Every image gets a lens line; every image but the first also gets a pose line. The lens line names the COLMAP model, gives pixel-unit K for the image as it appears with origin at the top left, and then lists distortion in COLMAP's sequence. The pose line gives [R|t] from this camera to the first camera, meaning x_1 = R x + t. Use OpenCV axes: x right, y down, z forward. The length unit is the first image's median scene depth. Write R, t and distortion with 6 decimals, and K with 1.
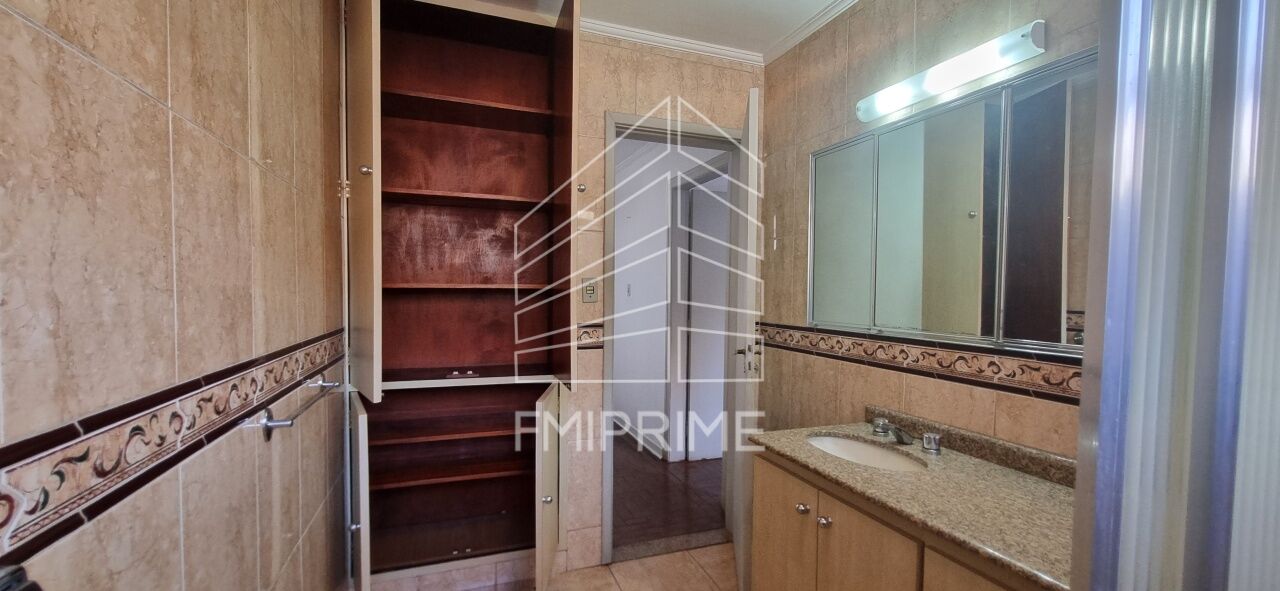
lens RADIAL K [[501.1, 0, 634.5], [0, 501.1, 310.0], [0, 0, 1]] dist [0.000340, -0.000143]
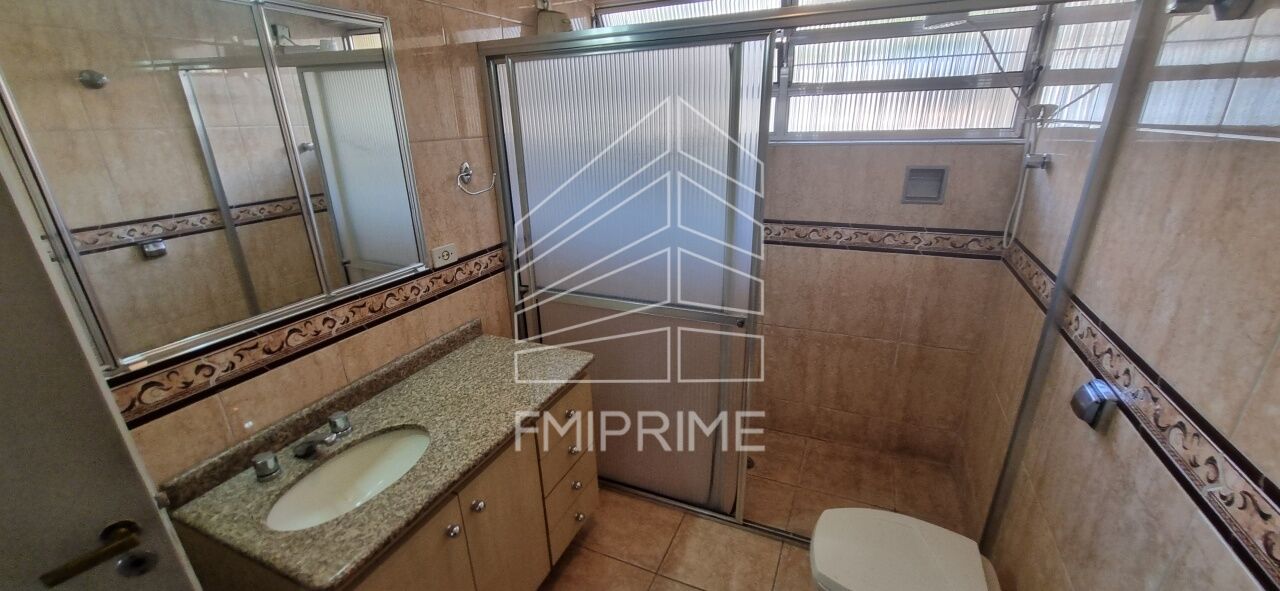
lens RADIAL K [[501.1, 0, 634.5], [0, 501.1, 310.0], [0, 0, 1]] dist [0.000340, -0.000143]
pose [[-0.720476, -0.240585, 0.650410, -0.326835], [0.044325, 0.919999, 0.389406, -0.249602], [-0.692062, 0.309388, -0.652173, 1.153819]]
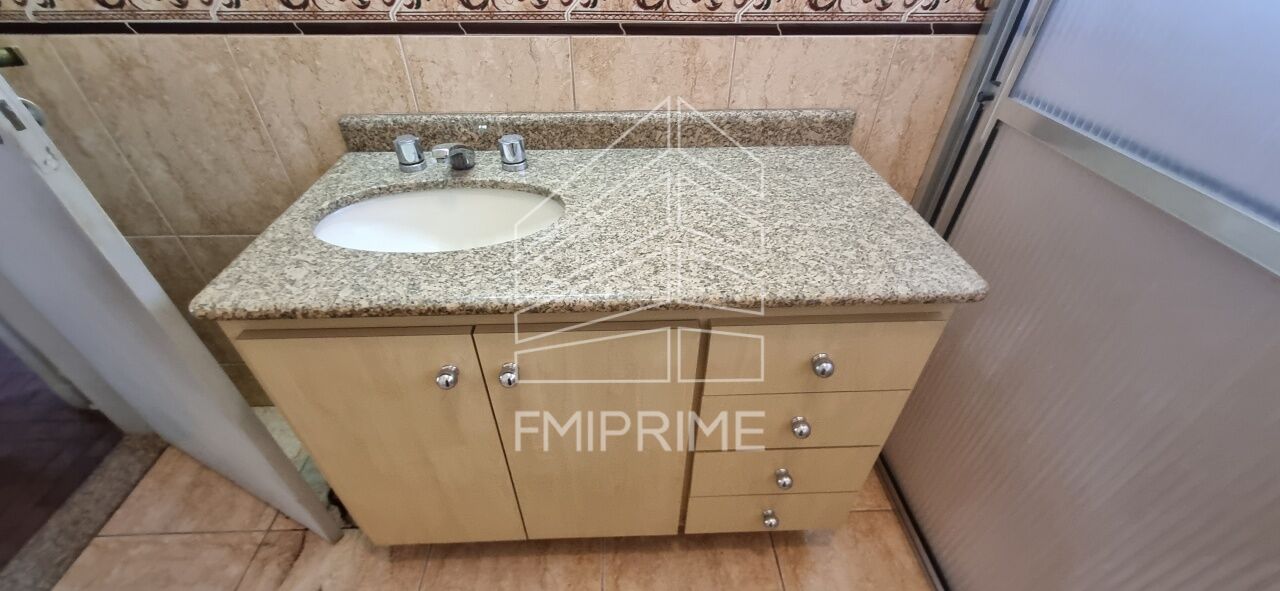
lens RADIAL K [[501.1, 0, 634.5], [0, 501.1, 310.0], [0, 0, 1]] dist [0.000340, -0.000143]
pose [[0.299561, -0.609966, 0.733624, 0.059694], [0.033288, 0.775150, 0.630900, 0.029505], [-0.953496, -0.164572, 0.252509, 0.663024]]
